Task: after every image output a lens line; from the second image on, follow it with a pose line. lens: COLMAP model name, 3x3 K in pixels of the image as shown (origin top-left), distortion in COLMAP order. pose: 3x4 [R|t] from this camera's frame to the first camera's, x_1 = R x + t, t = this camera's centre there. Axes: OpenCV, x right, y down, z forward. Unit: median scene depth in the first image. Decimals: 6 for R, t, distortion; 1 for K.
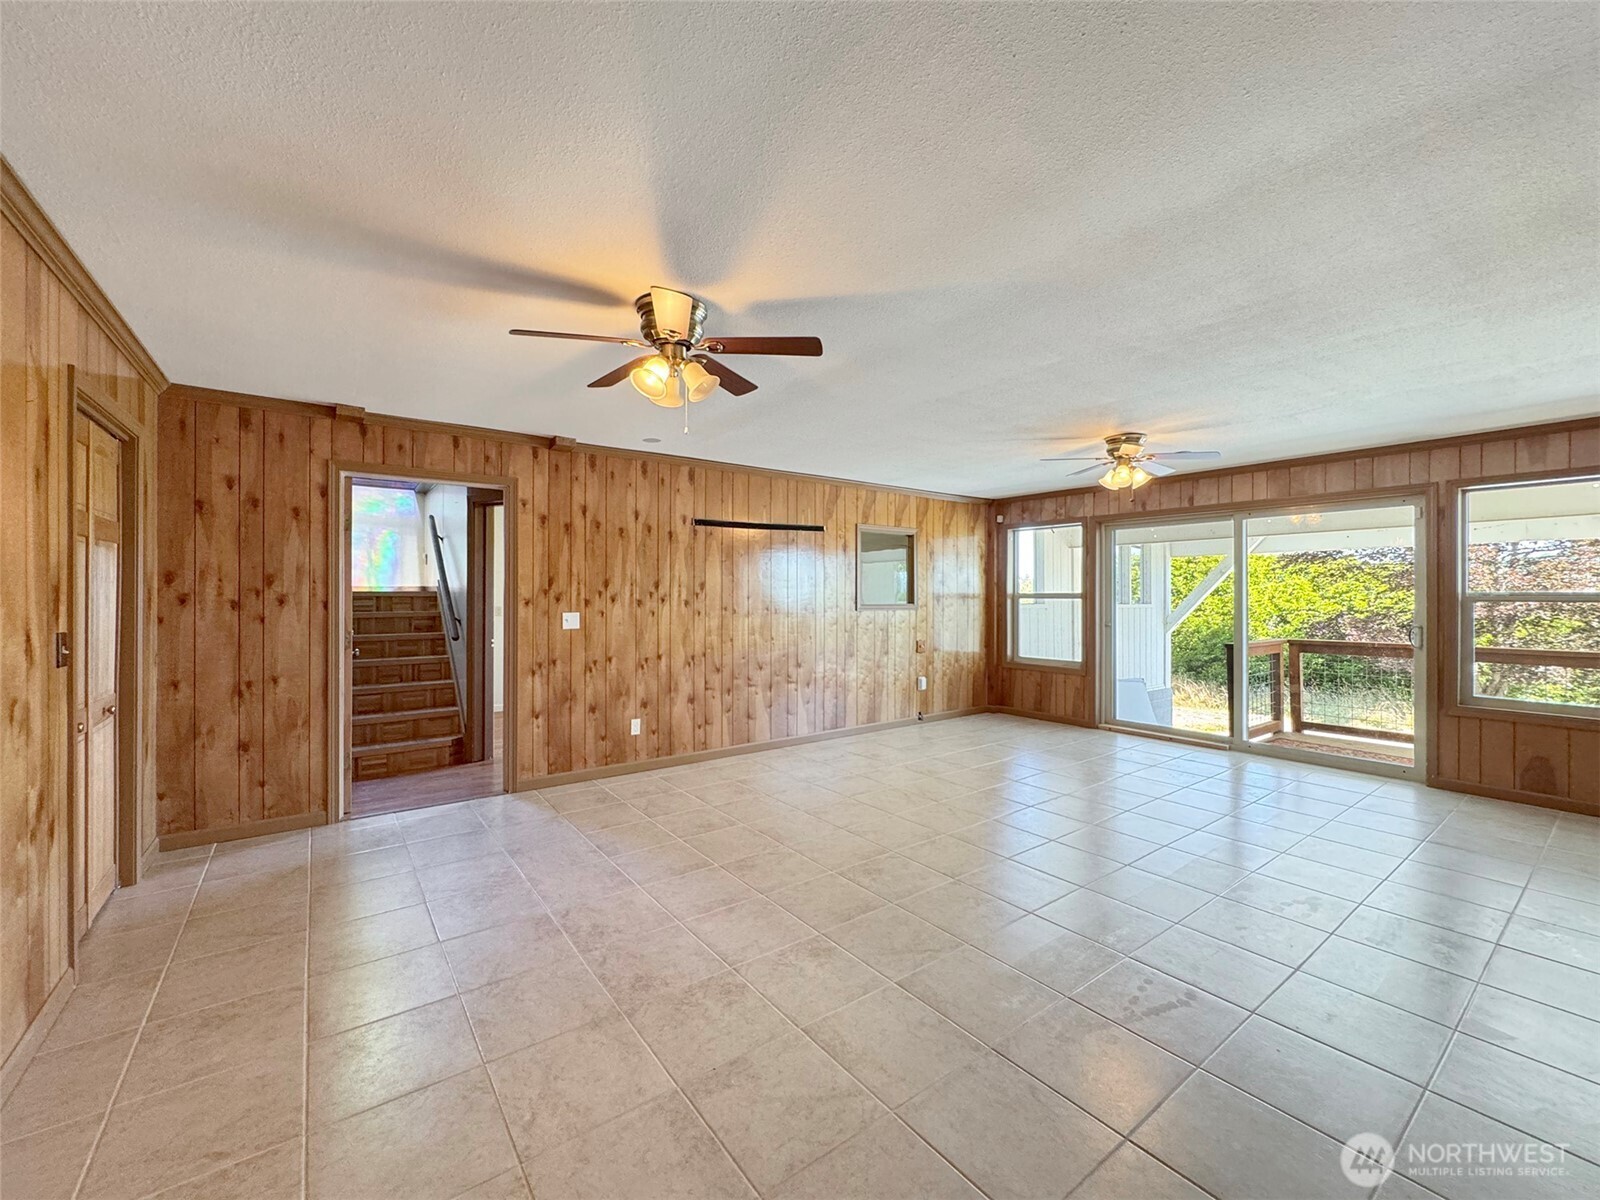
lens RADIAL K [[655.8, 0, 800.7], [0, 655.8, 593.7], [0, 0, 1]] dist [-0.000805, 0.000302]
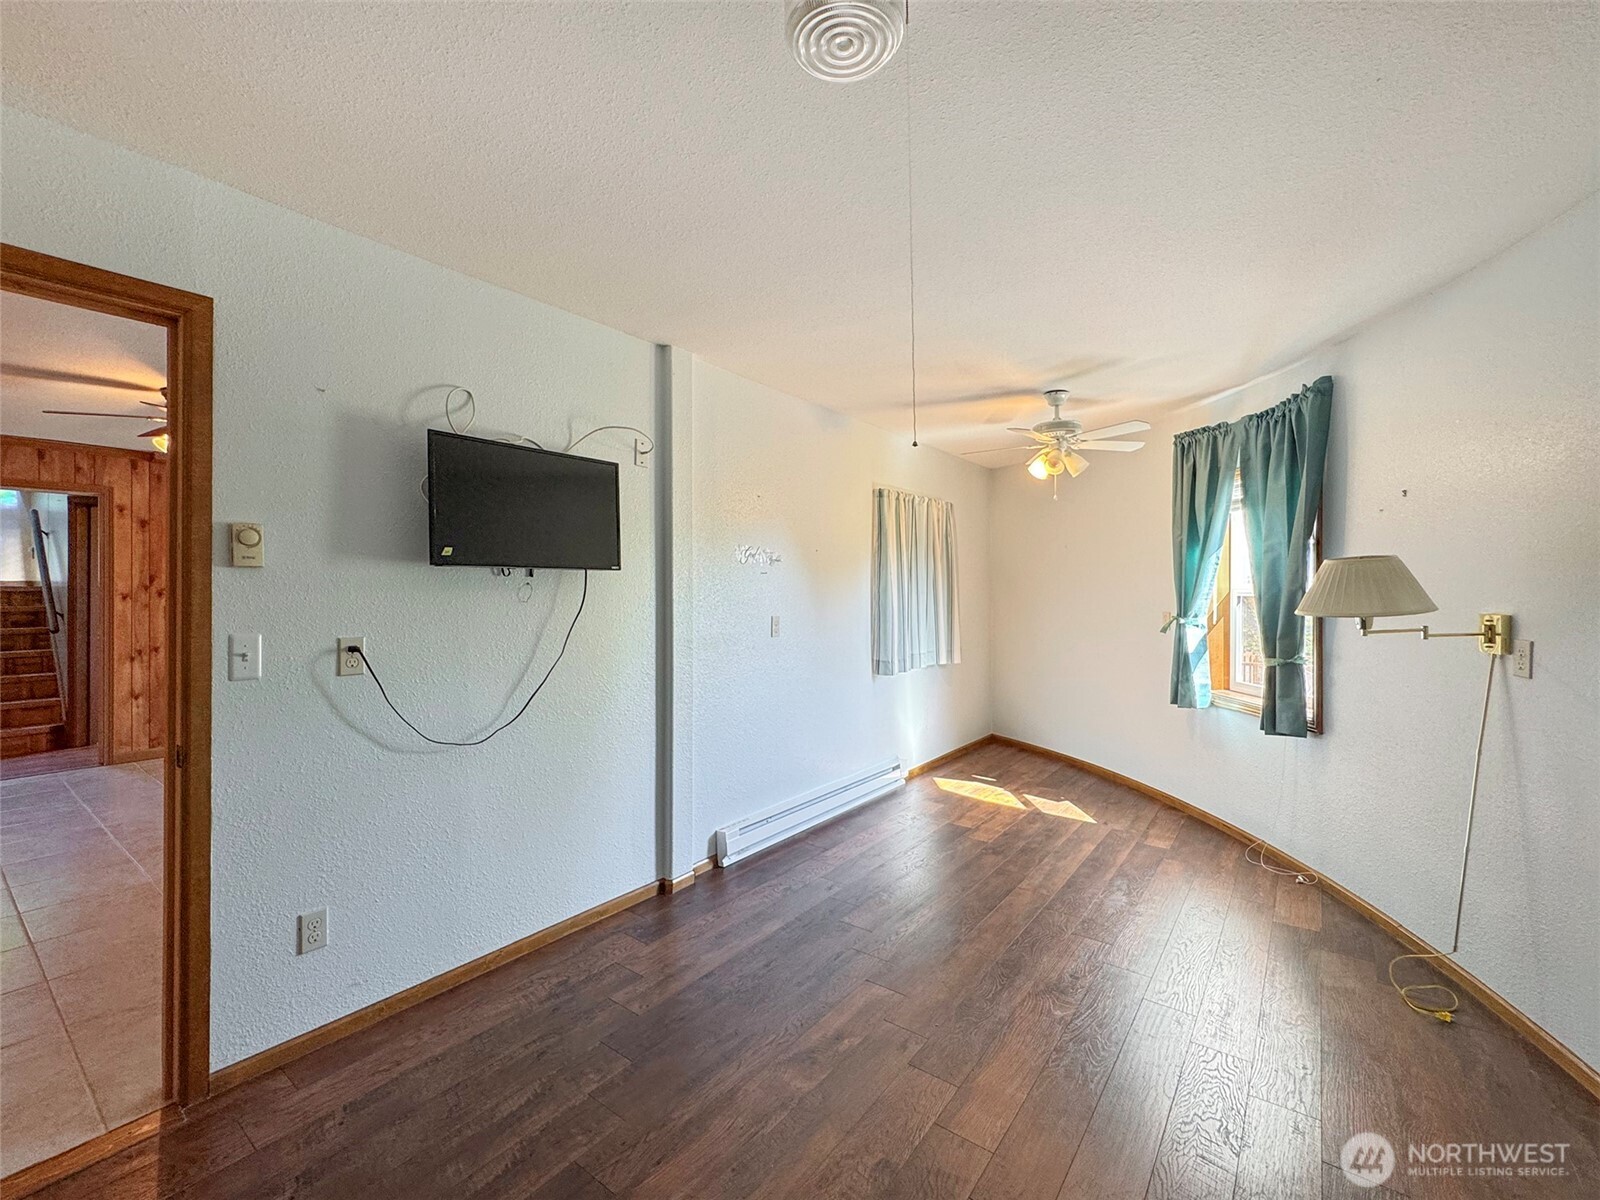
lens RADIAL K [[686.6, 0, 799.1], [0, 686.6, 589.1], [0, 0, 1]] dist [-0.002067, -0.000203]
pose [[0.959249, 0.000700, 0.282562, 0.315542], [-0.001122, 0.999998, 0.001332, -0.002390], [-0.282561, -0.001595, 0.959248, -0.399873]]
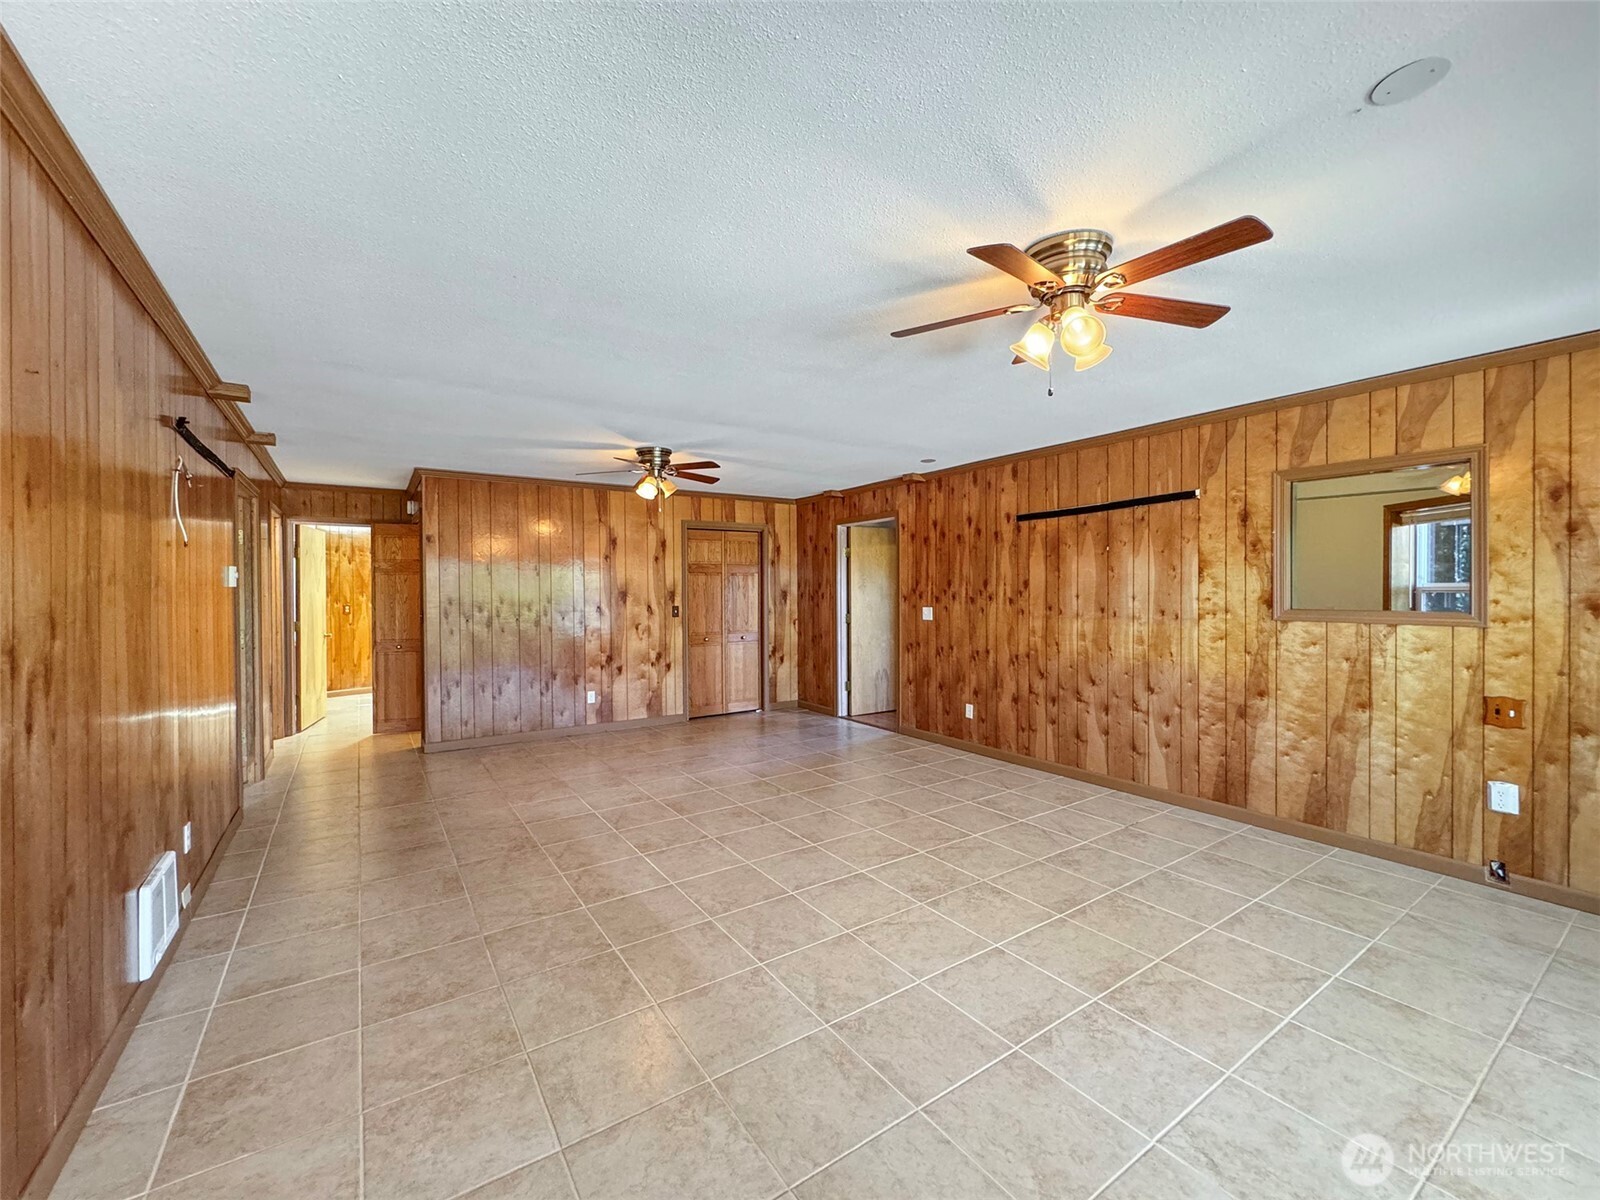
lens RADIAL K [[655.8, 0, 798.6], [0, 655.8, 600.3], [0, 0, 1]] dist [-0.000805, 0.000302]
pose [[-0.045569, 0.011460, -0.998895, 0.835466], [0.002188, 0.999933, 0.011372, 0.000697], [0.998959, -0.001667, -0.045592, 0.725926]]
